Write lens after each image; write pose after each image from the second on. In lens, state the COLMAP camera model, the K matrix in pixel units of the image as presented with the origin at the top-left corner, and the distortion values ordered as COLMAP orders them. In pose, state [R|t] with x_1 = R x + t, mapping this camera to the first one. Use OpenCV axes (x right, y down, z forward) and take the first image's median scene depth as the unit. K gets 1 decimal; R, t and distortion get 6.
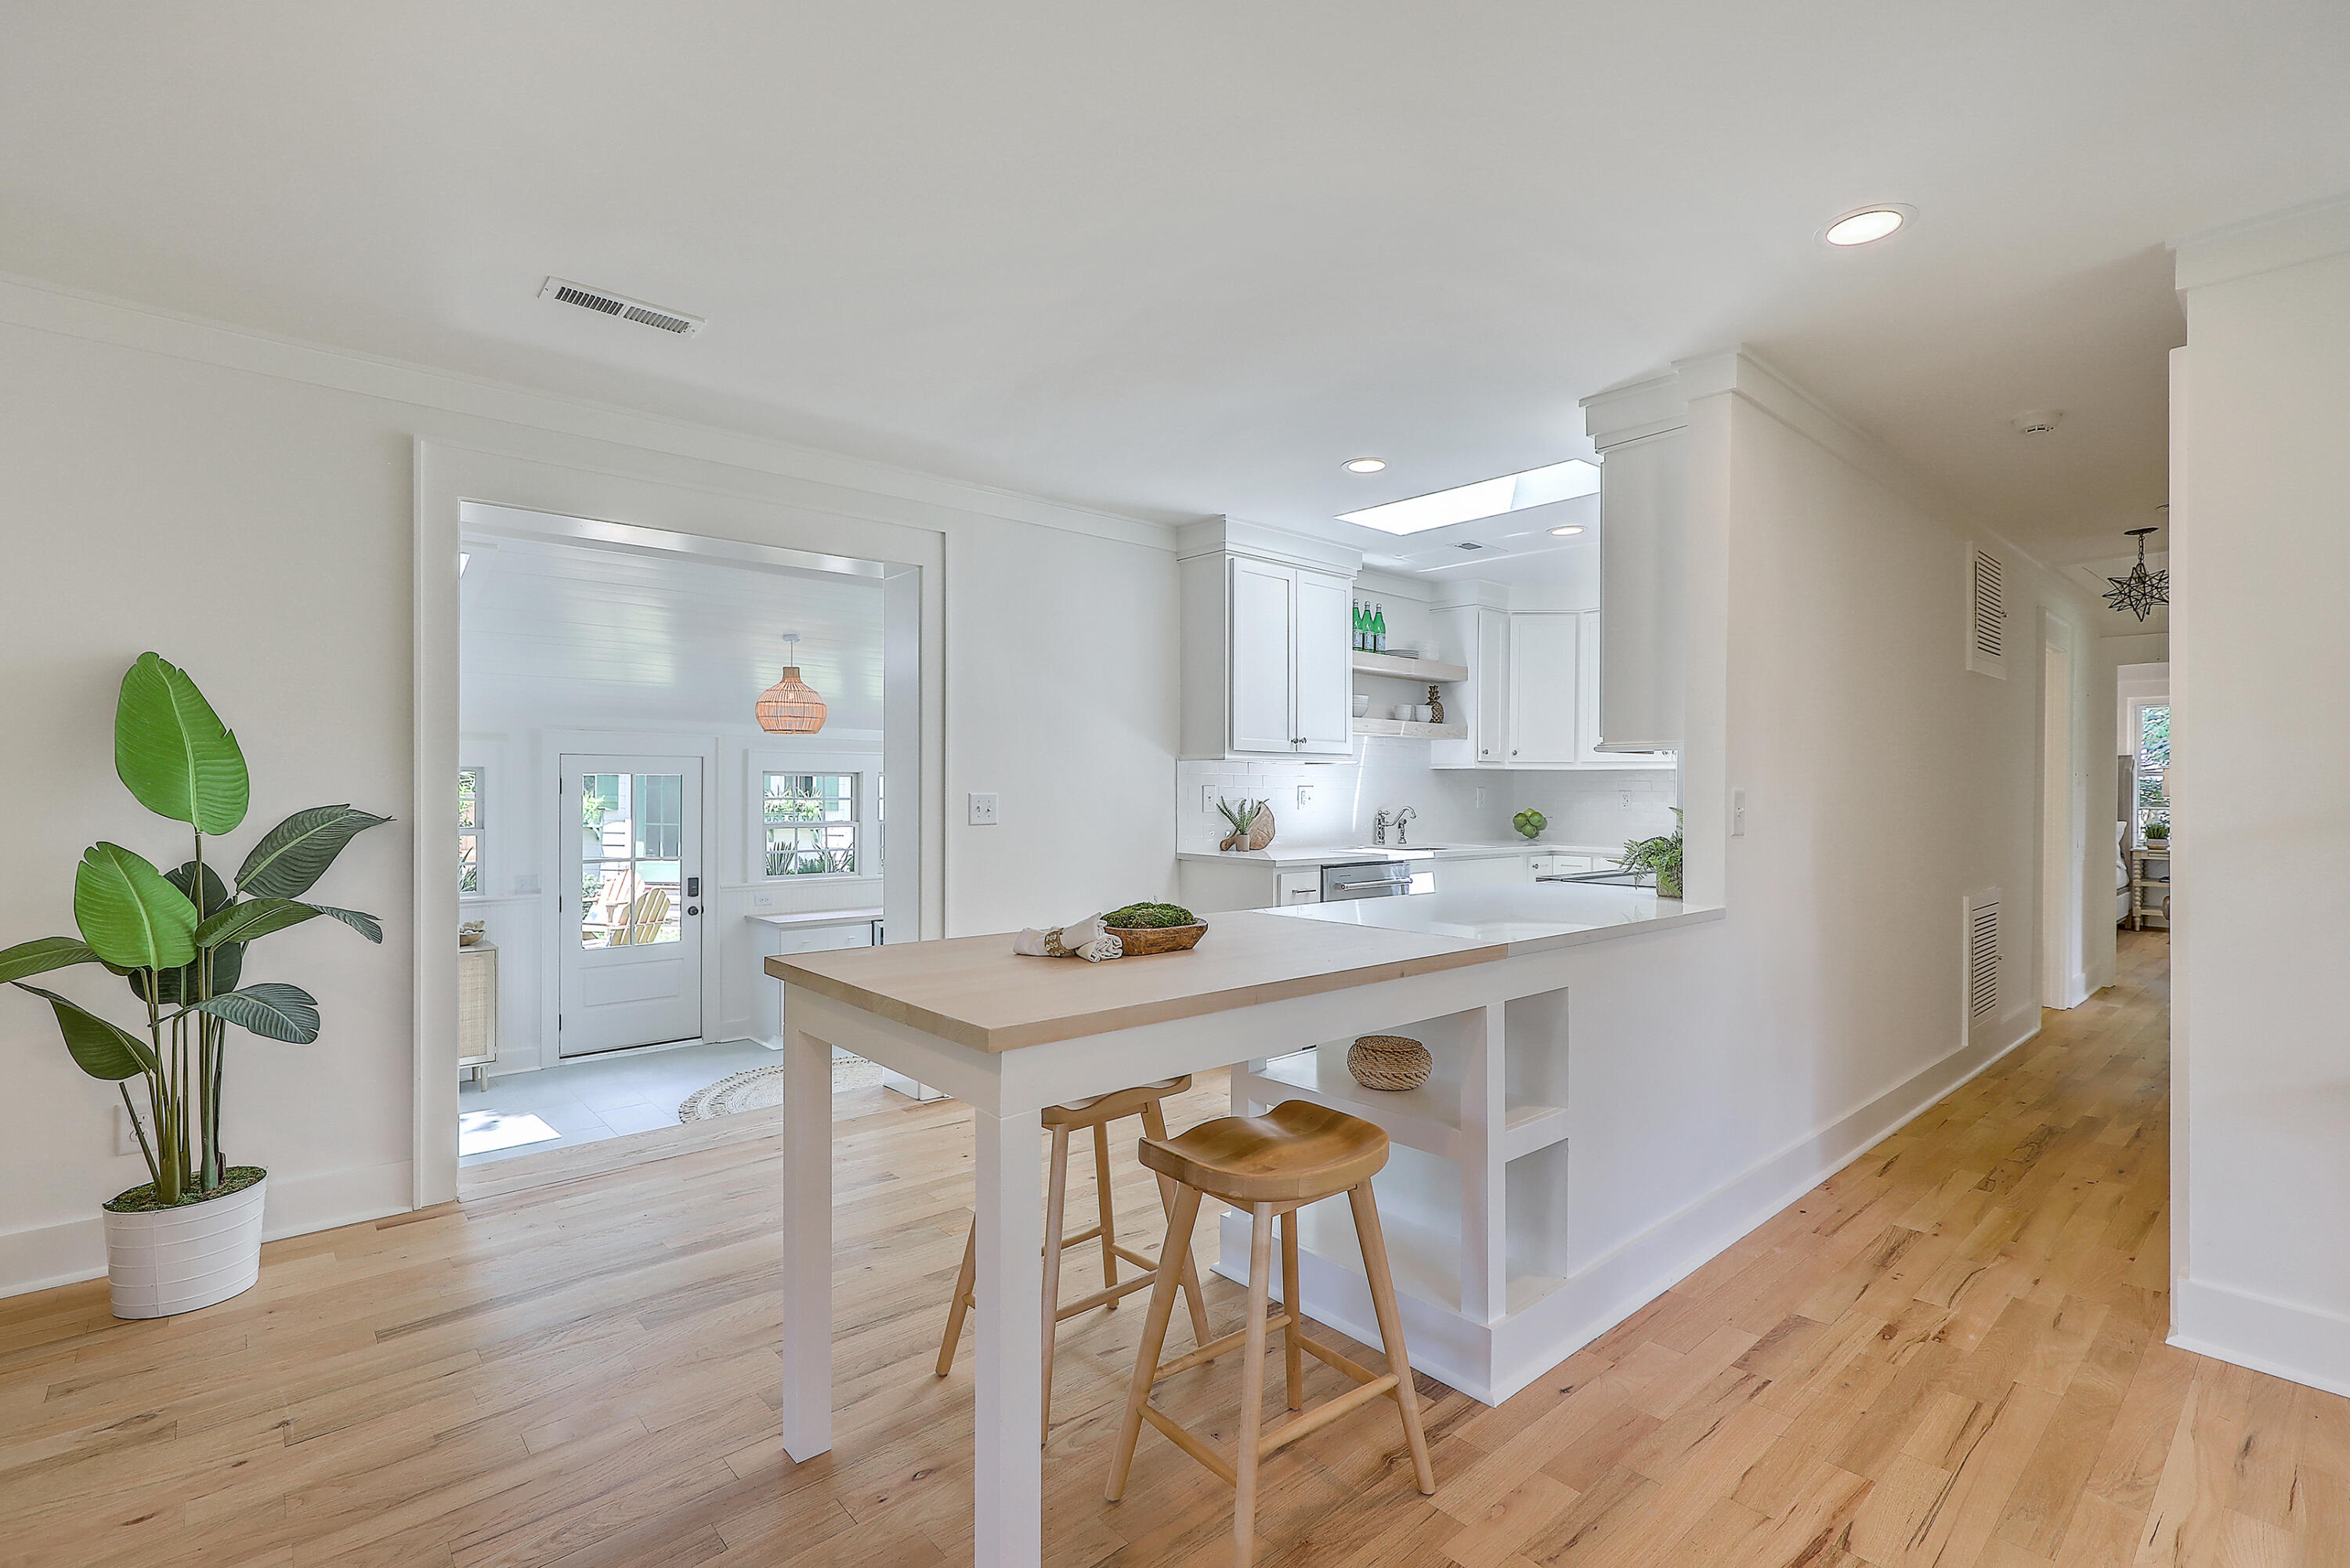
lens RADIAL K [[1060.8, 0, 1167.3], [0, 1060.8, 791.9], [0, 0, 1]] dist [0.000004, 0.000056]
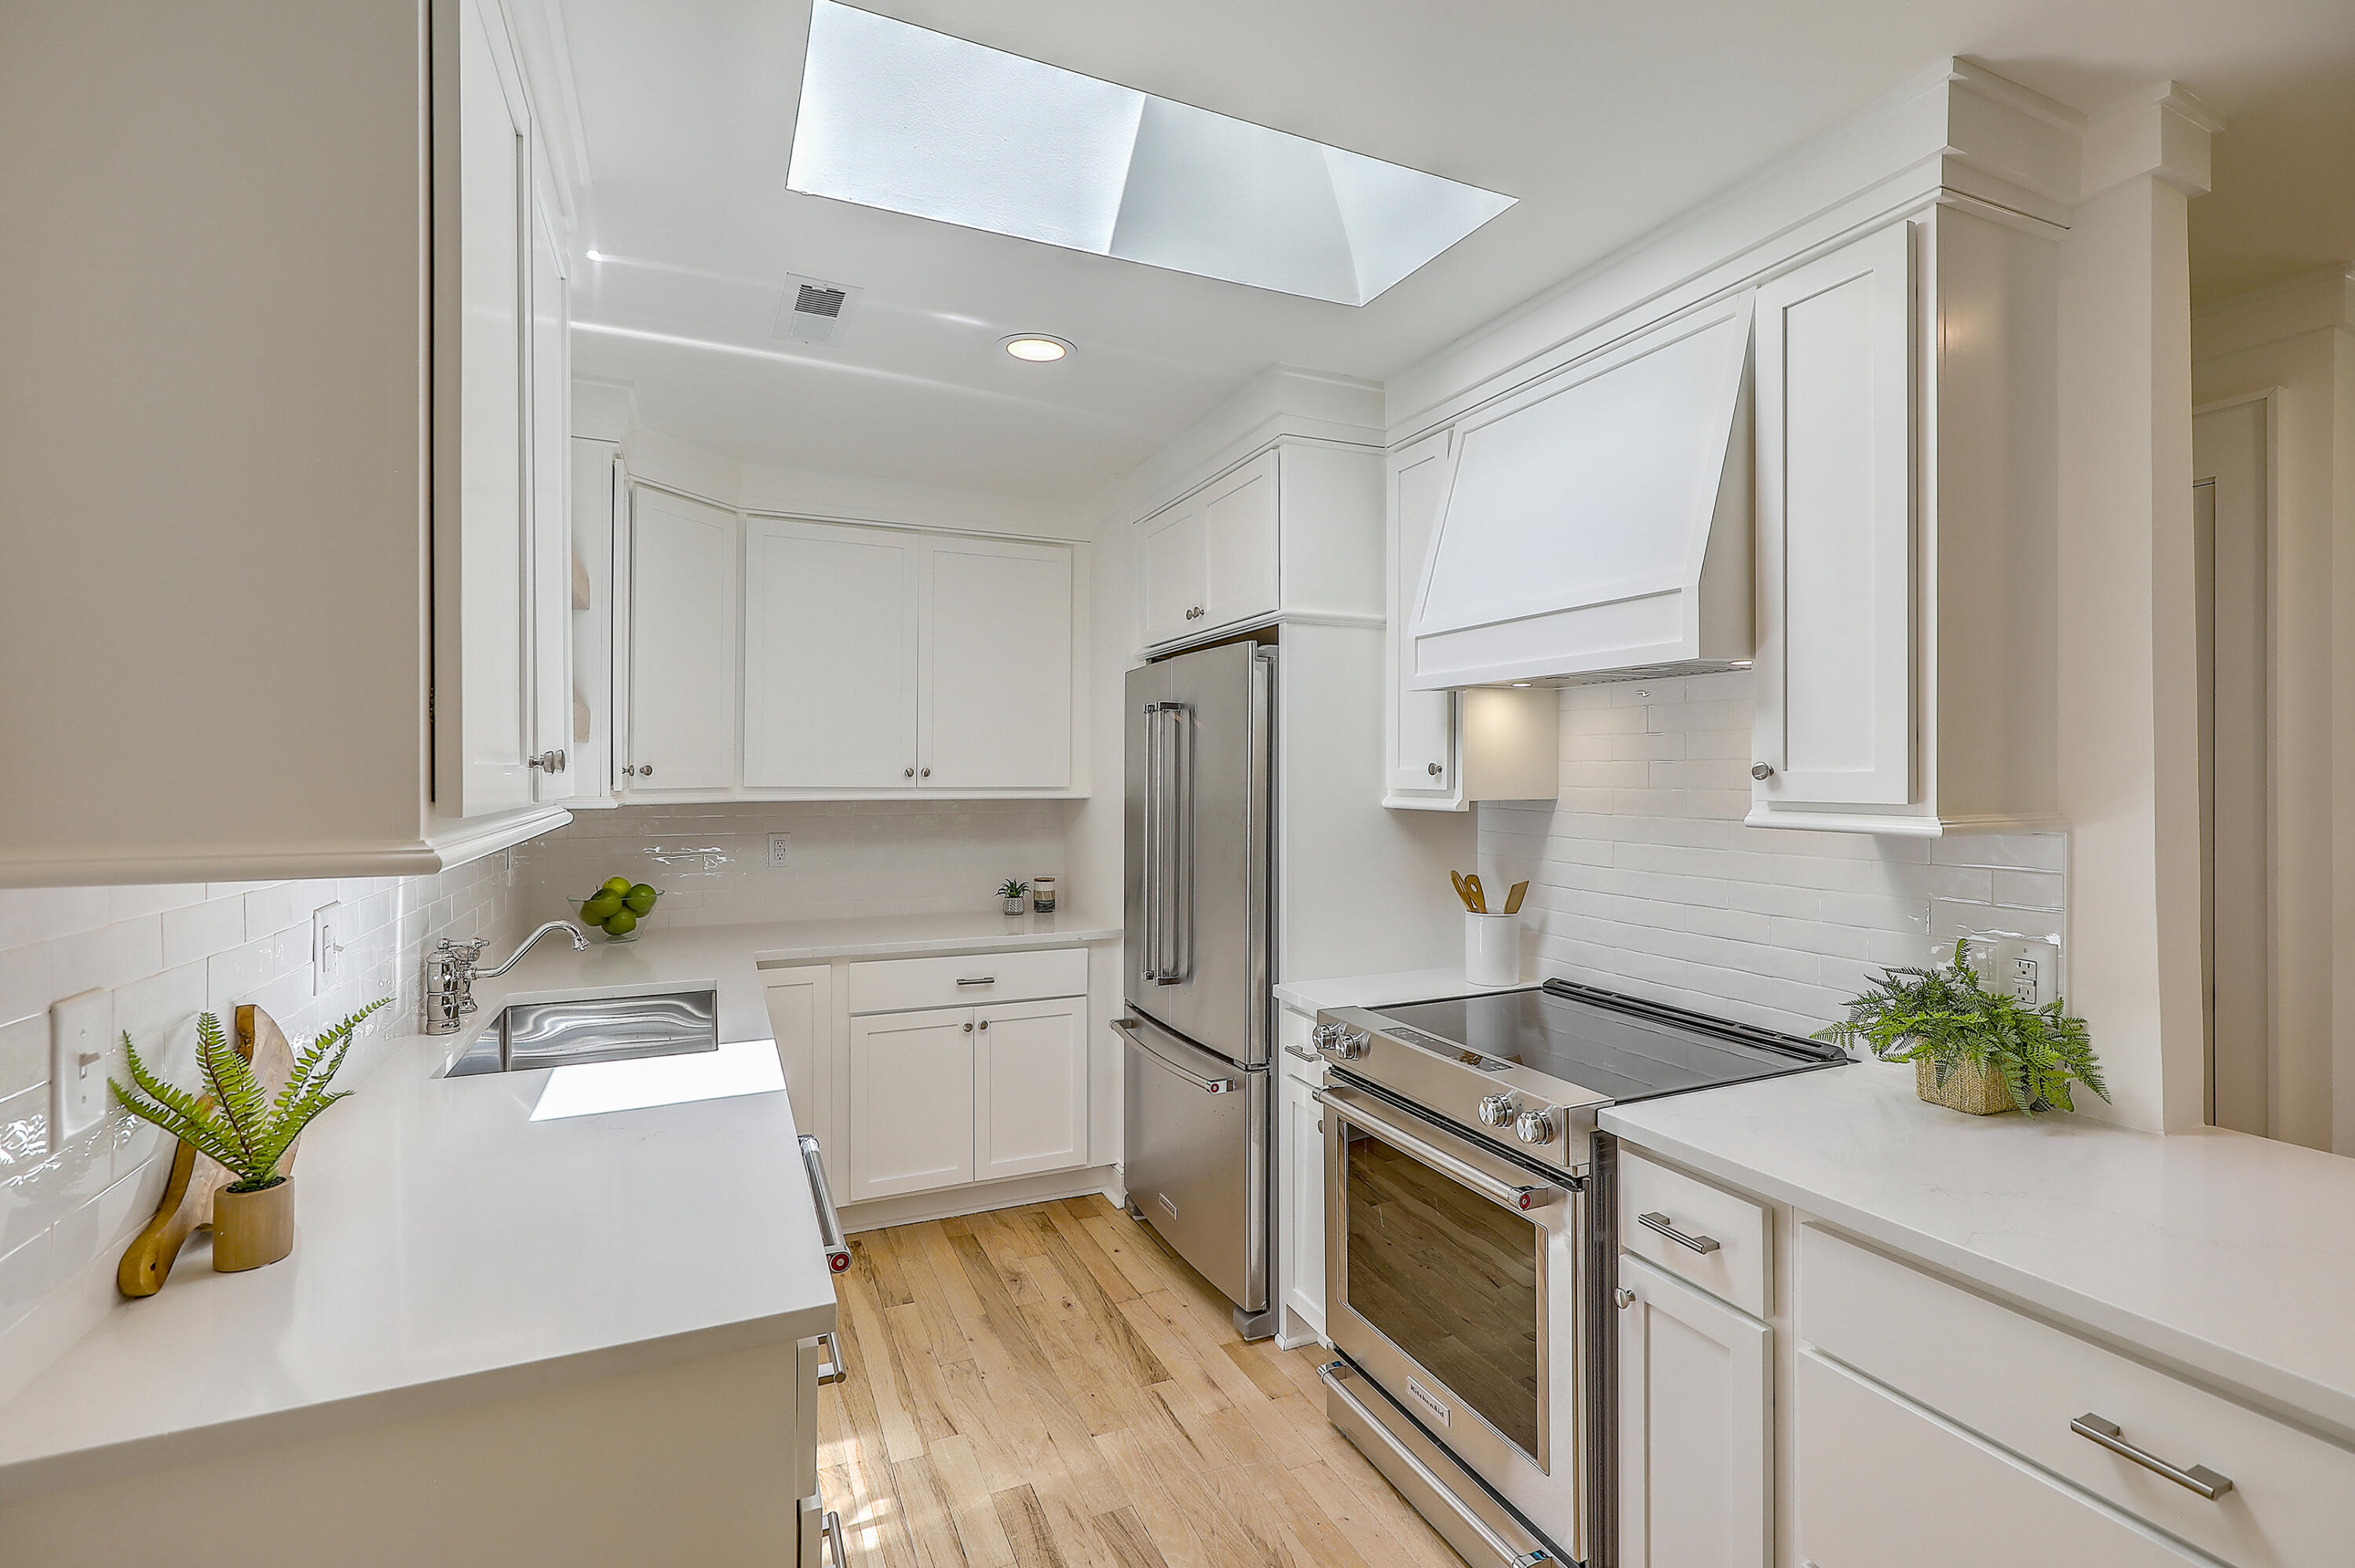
lens RADIAL K [[1064.8, 0, 1200.4], [0, 1064.8, 768.4], [0, 0, 1]] dist [0.002402, 0.000286]
pose [[0.285301, -0.001988, 0.958436, -0.071281], [0.006358, 0.999980, 0.000182, -0.037896], [-0.958417, 0.006042, 0.285308, 0.646672]]
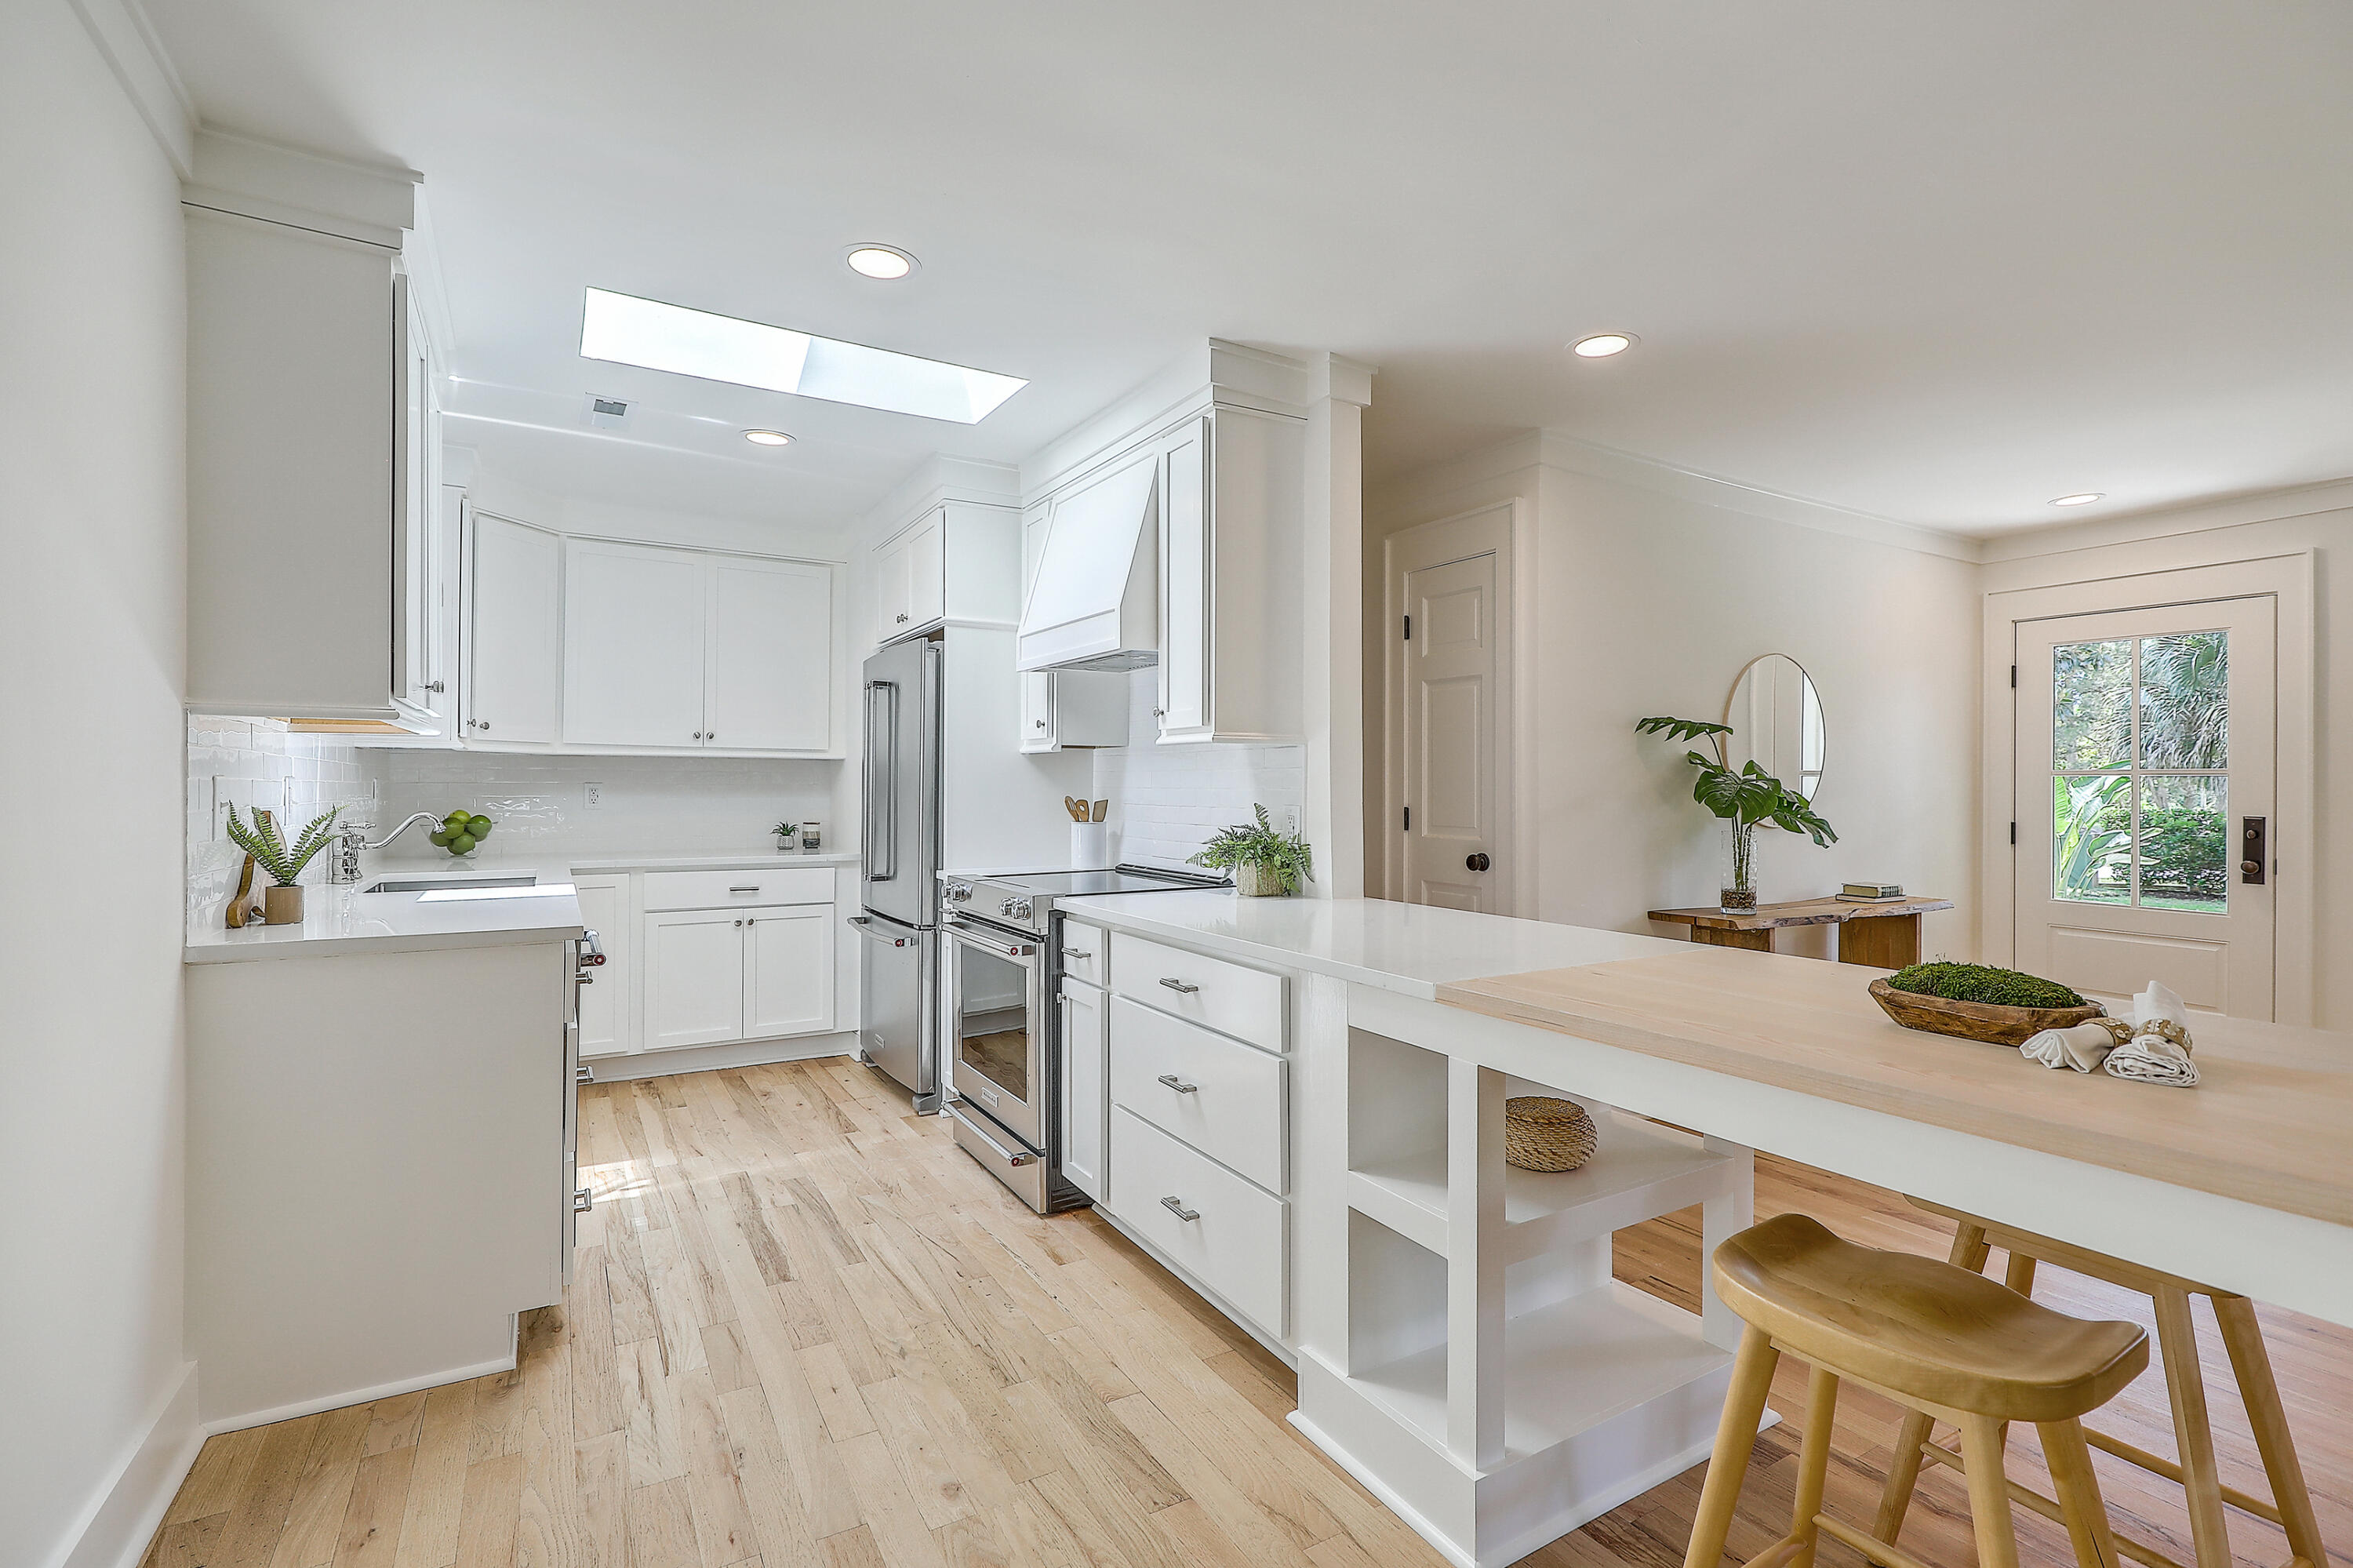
lens RADIAL K [[1065.6, 0, 1189.1], [0, 1065.6, 775.7], [0, 0, 1]] dist [0.002689, 0.000425]
pose [[0.178784, 0.002026, 0.983886, -0.256981], [0.002147, 0.999995, -0.002449, -0.003624], [-0.983886, 0.002550, 0.178779, 0.473424]]
